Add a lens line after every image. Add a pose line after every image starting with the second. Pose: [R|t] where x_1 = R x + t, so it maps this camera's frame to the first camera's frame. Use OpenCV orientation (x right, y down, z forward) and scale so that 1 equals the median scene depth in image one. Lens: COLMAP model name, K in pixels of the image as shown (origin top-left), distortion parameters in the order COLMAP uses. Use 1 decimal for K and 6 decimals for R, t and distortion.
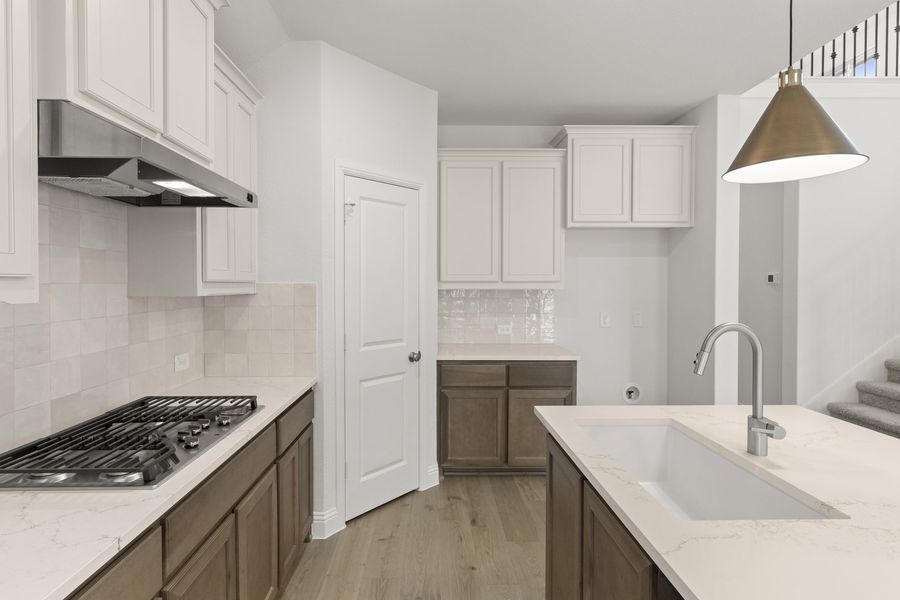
lens RADIAL K [[477.0, 0, 443.5], [0, 477.0, 289.9], [0, 0, 1]] dist [-0.011919, 0.003930]
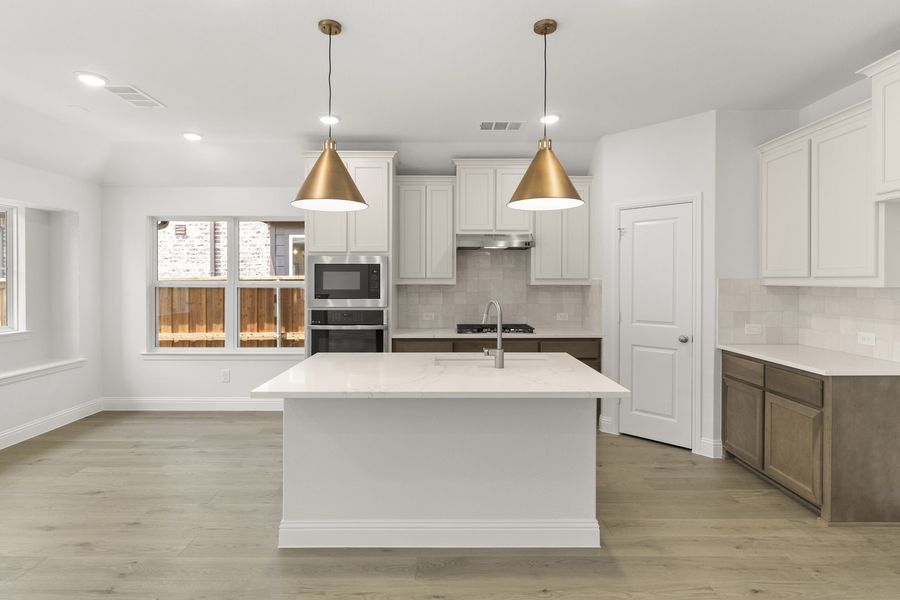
lens RADIAL K [[477.0, 0, 443.0], [0, 477.0, 275.4], [0, 0, 1]] dist [-0.011919, 0.003930]
pose [[-0.057073, -0.004920, -0.998358, 1.119675], [-0.006462, 0.999969, -0.004559, -0.013188], [0.998349, 0.006192, -0.057103, 0.413028]]
